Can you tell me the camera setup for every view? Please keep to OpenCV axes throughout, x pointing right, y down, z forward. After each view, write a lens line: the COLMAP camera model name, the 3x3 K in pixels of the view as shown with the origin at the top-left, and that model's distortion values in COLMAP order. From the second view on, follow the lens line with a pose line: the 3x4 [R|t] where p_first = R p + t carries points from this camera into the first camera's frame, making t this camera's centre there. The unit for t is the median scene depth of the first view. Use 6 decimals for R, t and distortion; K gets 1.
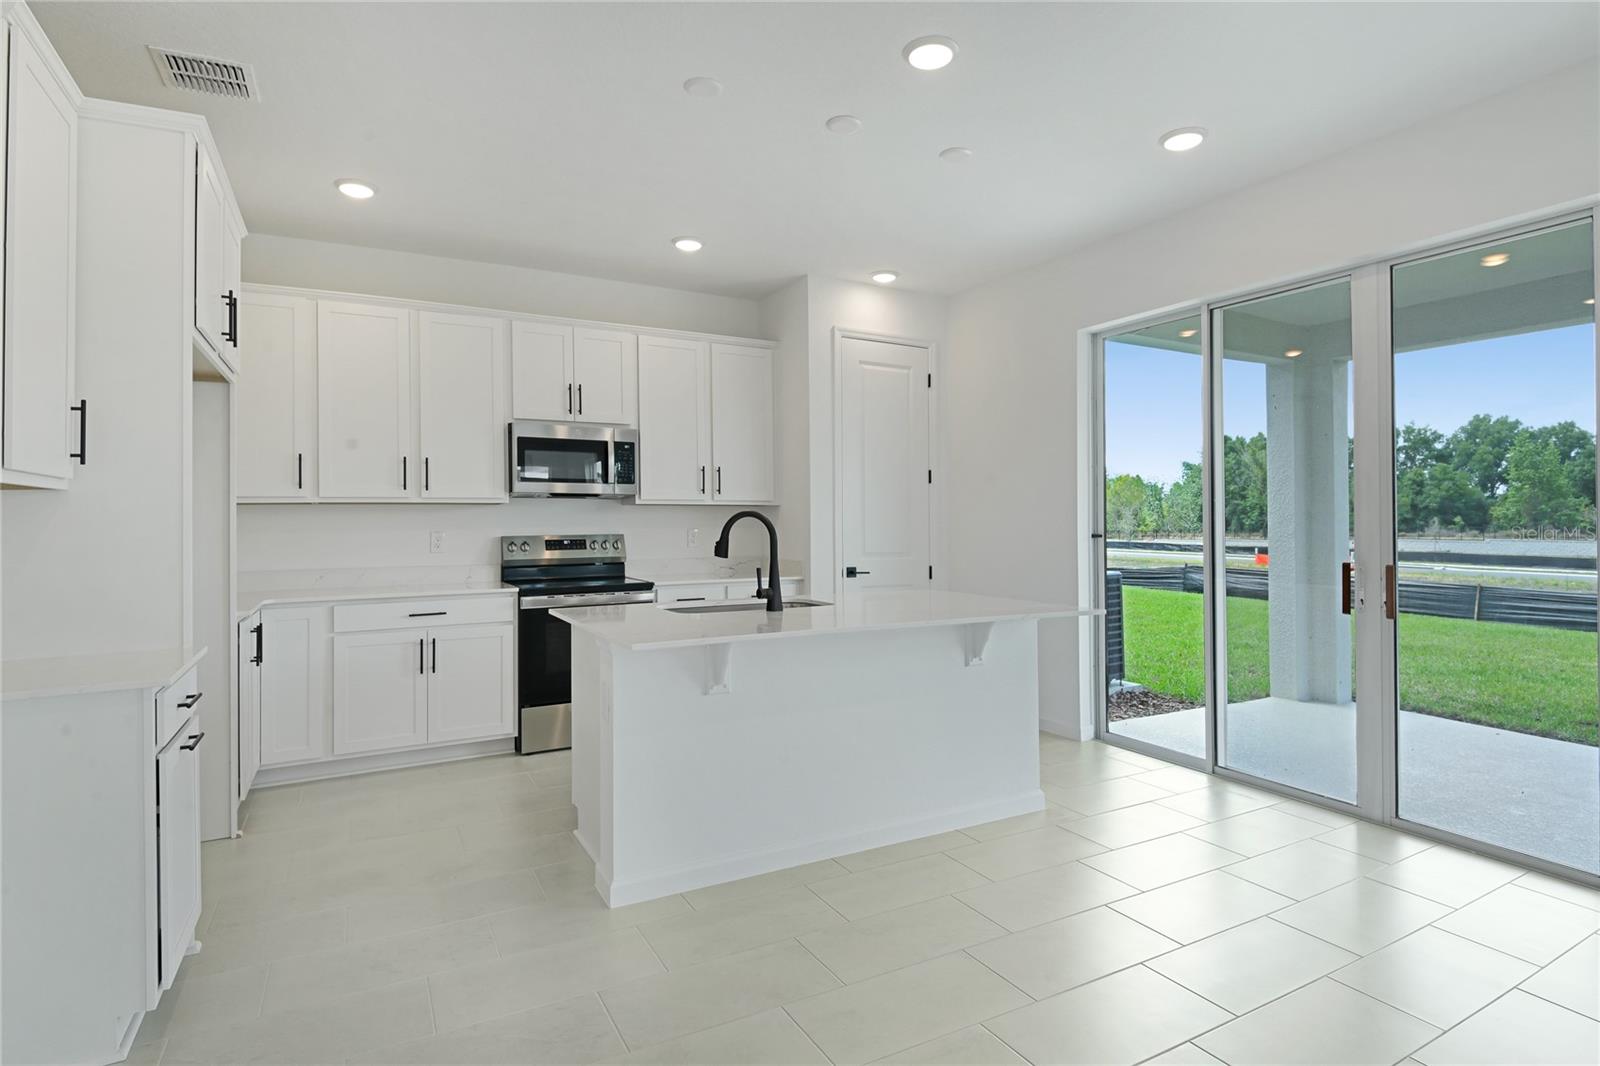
lens RADIAL K [[823.4, 0, 836.3], [0, 823.4, 508.1], [0, 0, 1]] dist [-0.001631, 0.000029]
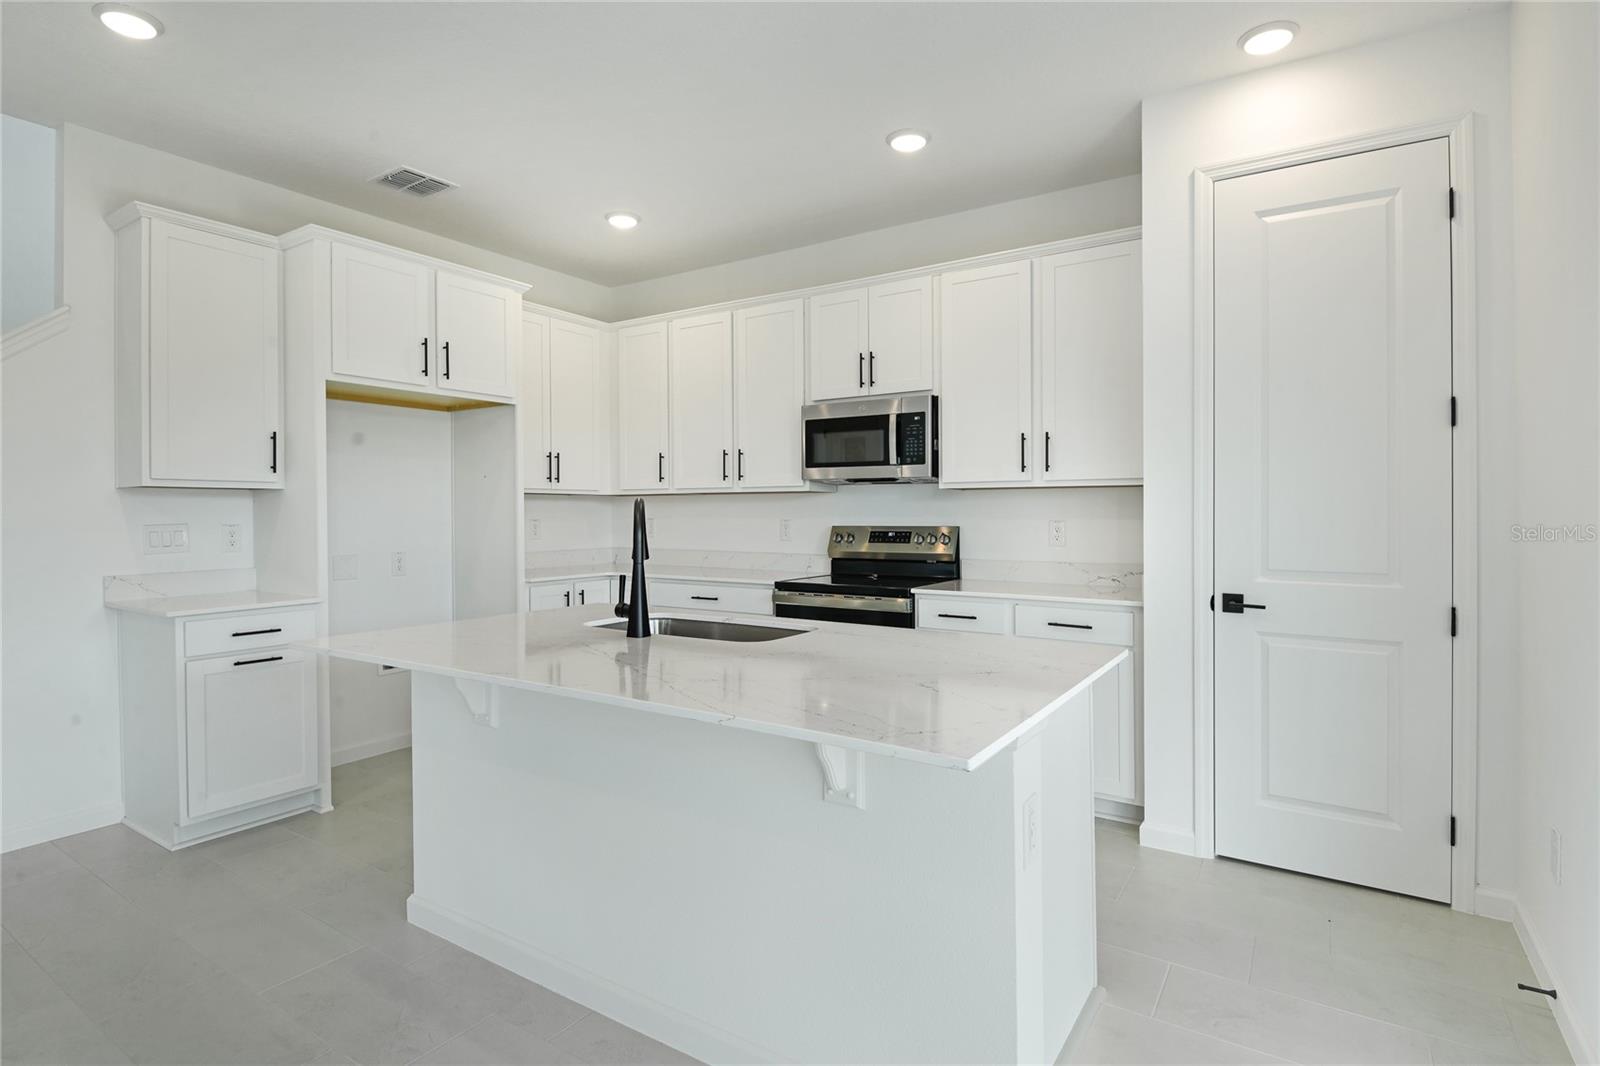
lens RADIAL K [[823.4, 0, 793.4], [0, 823.4, 507.1], [0, 0, 1]] dist [-0.001631, 0.000029]
pose [[0.440160, -0.003137, -0.897914, 0.426820], [0.014893, 0.999882, 0.003808, 0.007834], [0.897796, -0.015049, 0.440155, 0.549485]]
